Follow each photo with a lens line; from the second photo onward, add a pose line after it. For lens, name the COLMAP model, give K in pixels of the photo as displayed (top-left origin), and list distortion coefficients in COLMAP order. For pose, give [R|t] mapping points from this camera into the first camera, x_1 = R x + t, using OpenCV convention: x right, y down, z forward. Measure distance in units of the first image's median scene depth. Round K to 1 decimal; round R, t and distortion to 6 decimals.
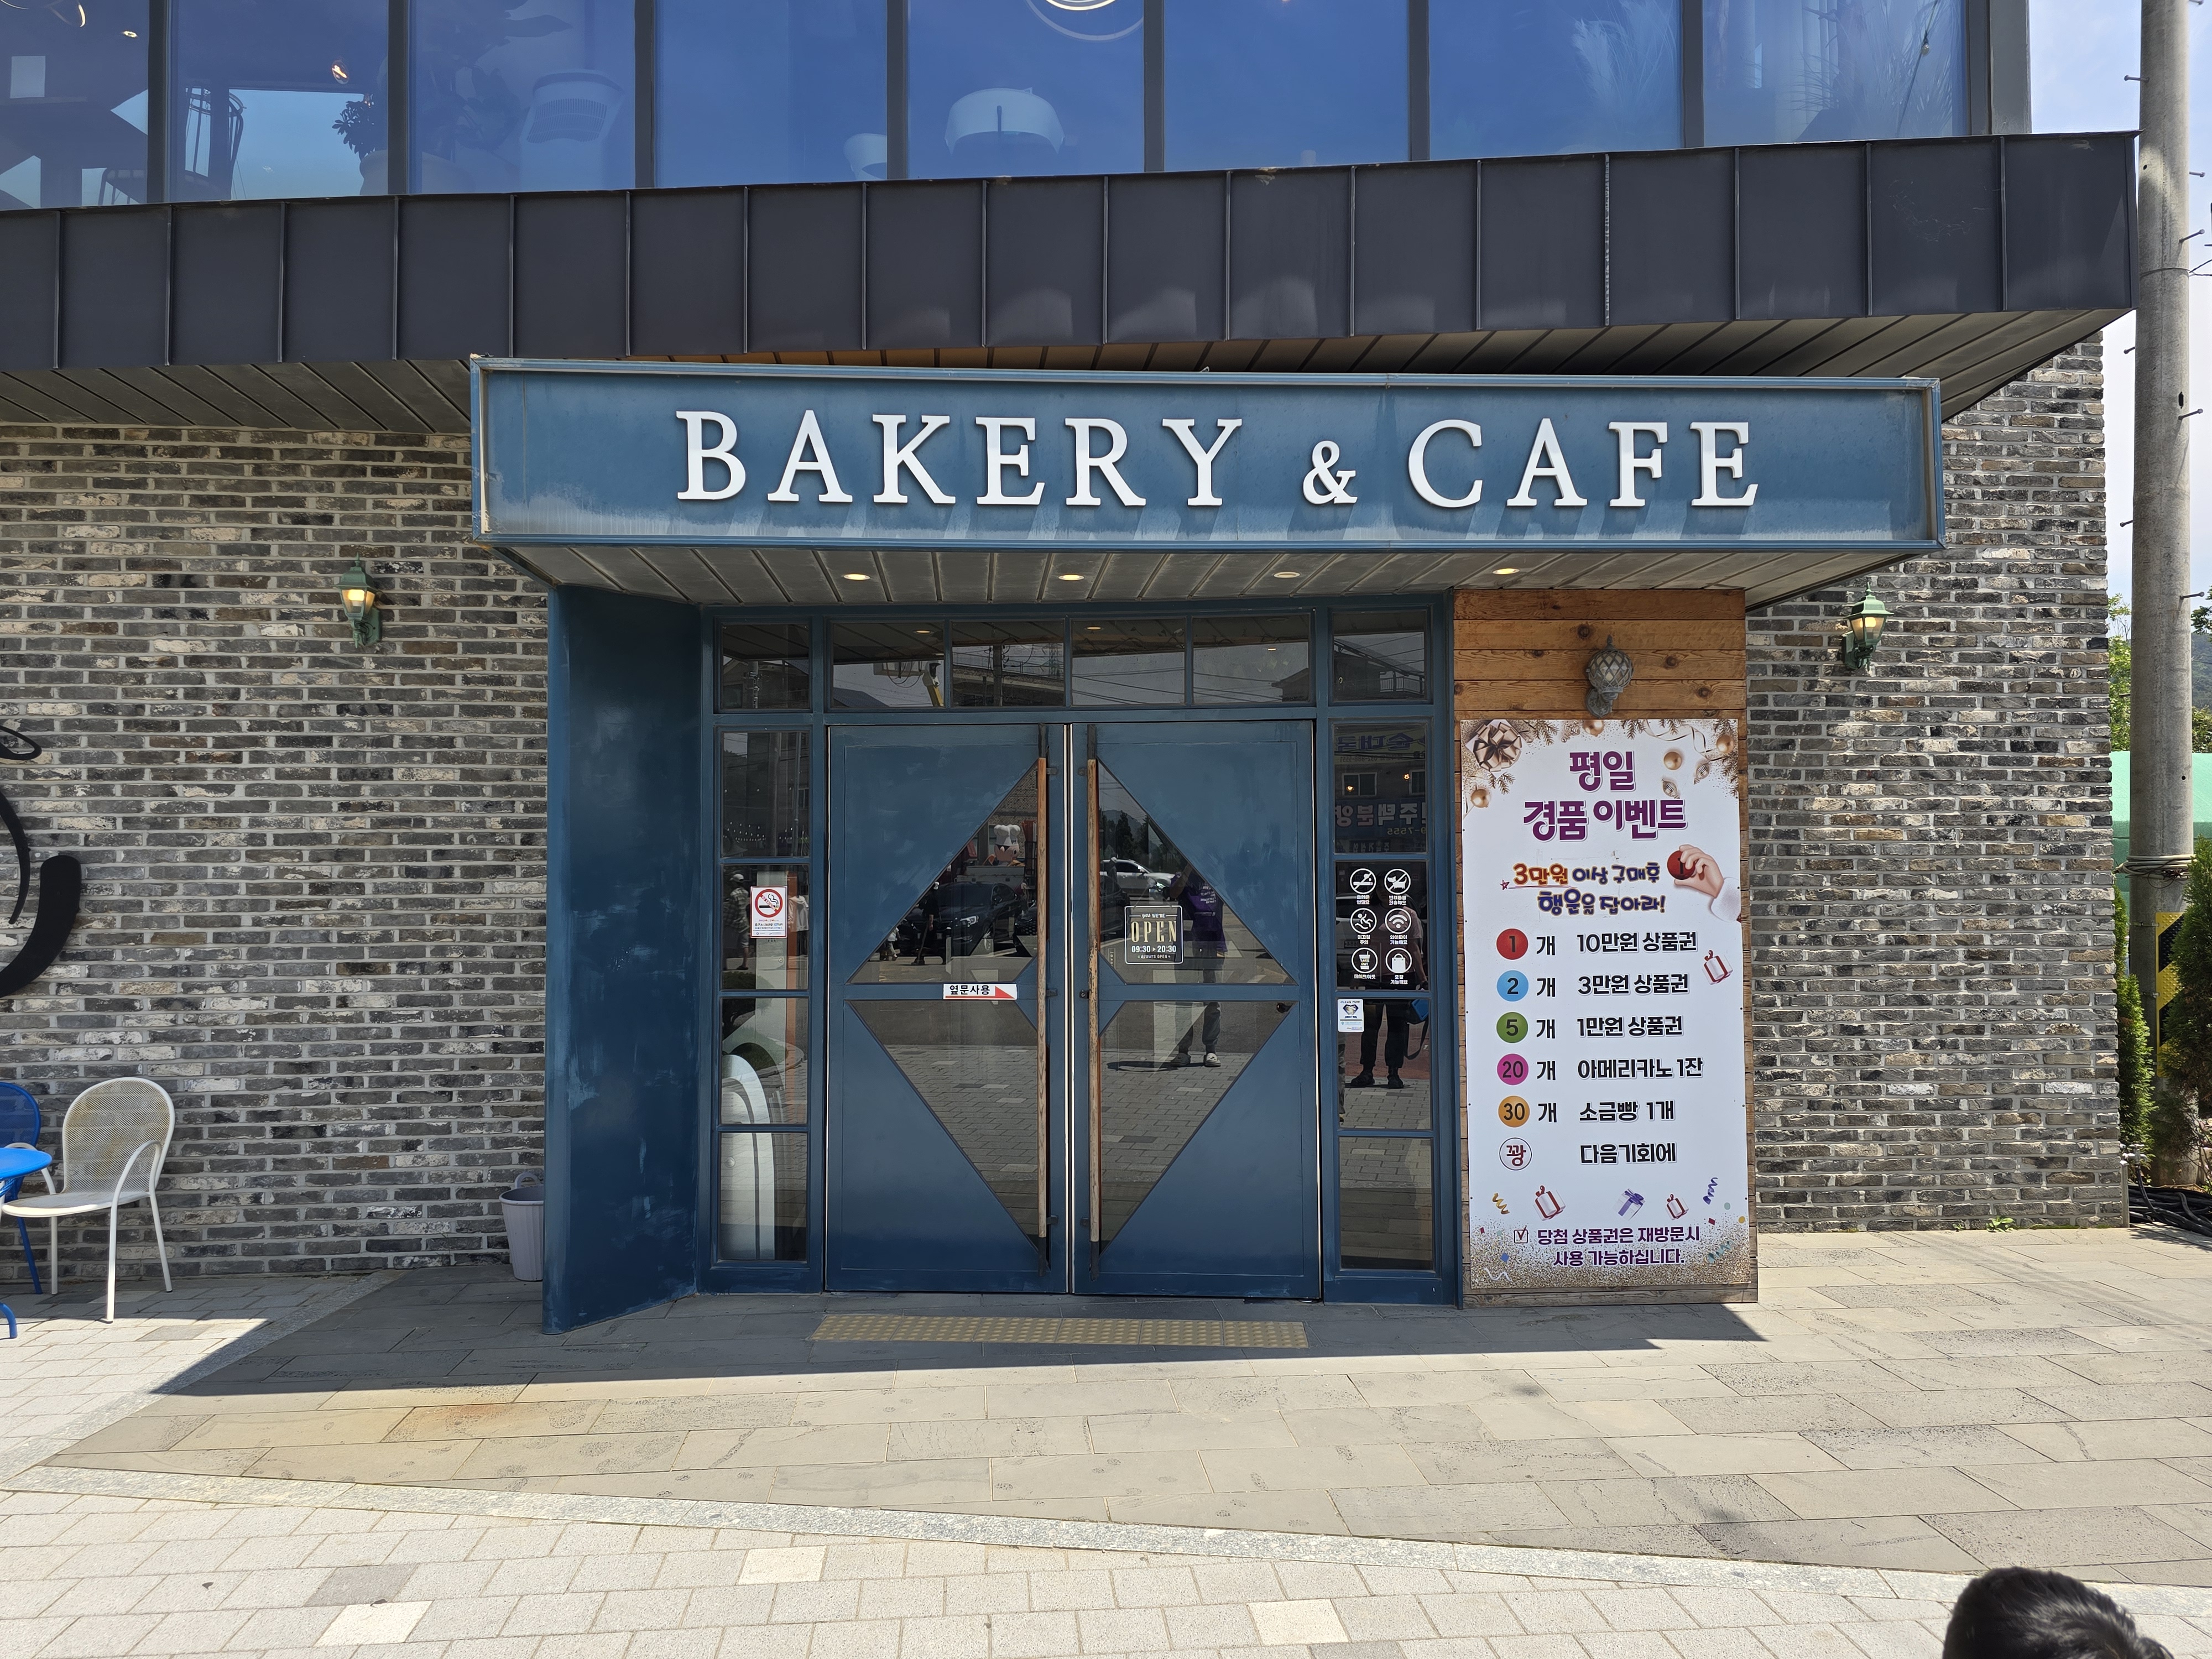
lens RADIAL K [[1521.5, 0, 1106.0], [0, 1521.5, 829.5], [0, 0, 1]] dist [0.000533, -0.007841]
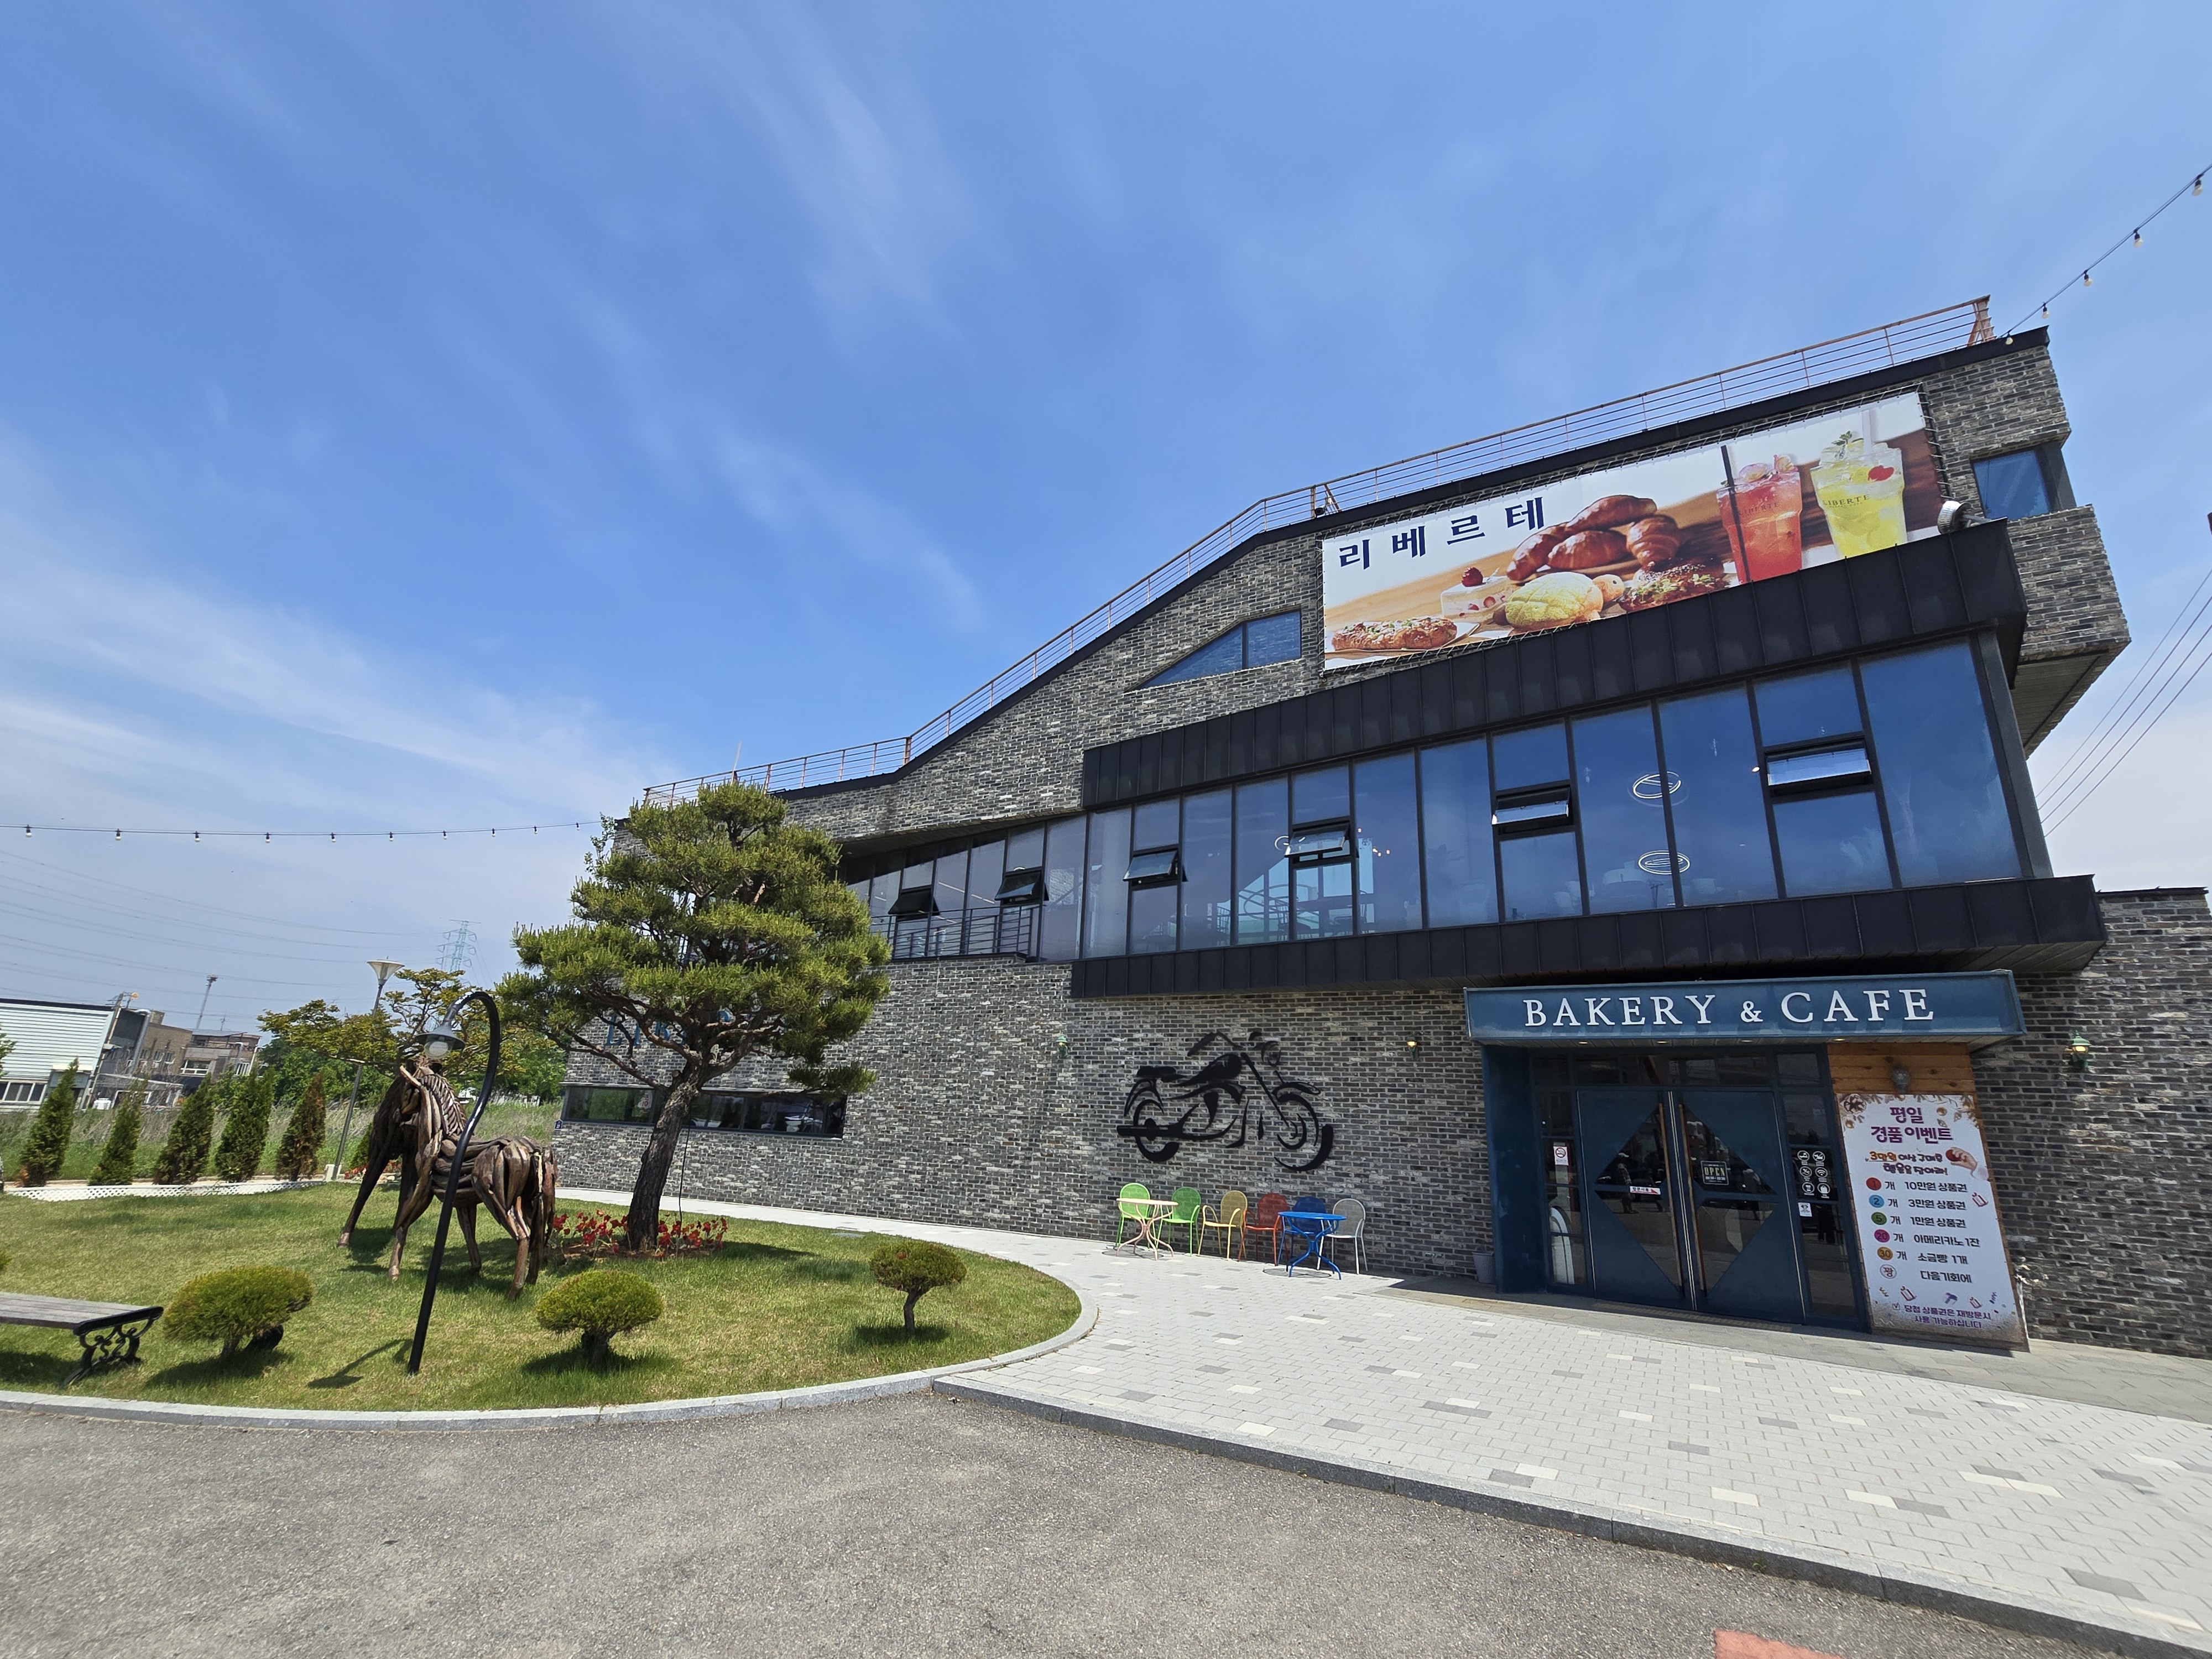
lens RADIAL K [[981.5, 0, 1106.0], [0, 981.5, 829.5], [0, 0, 1]] dist [-0.015678, 0.010152]
pose [[0.819702, -0.127111, -0.558509, 0.198658], [-0.033627, 0.962705, -0.268456, -0.015445], [0.571803, 0.238835, 0.784856, -1.180056]]
